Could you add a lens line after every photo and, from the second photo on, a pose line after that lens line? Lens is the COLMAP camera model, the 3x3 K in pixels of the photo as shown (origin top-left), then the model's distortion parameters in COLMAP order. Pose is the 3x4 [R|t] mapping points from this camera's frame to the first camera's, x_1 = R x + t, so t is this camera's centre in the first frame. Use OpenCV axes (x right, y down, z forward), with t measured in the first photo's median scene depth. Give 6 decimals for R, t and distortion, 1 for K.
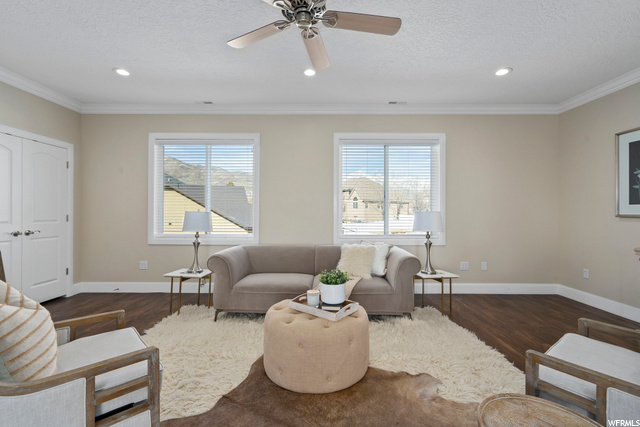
lens RADIAL K [[286.2, 0, 320.8], [0, 286.2, 212.0], [0, 0, 1]] dist [-0.005718, -0.000167]
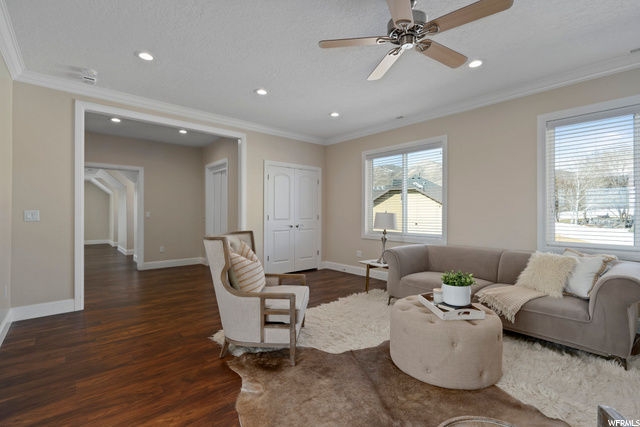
lens RADIAL K [[286.2, 0, 320.8], [0, 286.2, 212.0], [0, 0, 1]] dist [-0.005718, -0.000167]
pose [[0.667387, -0.005762, -0.744689, 0.333603], [0.003349, 0.999983, -0.004736, 0.000913], [0.744703, 0.000667, 0.667395, -0.001082]]
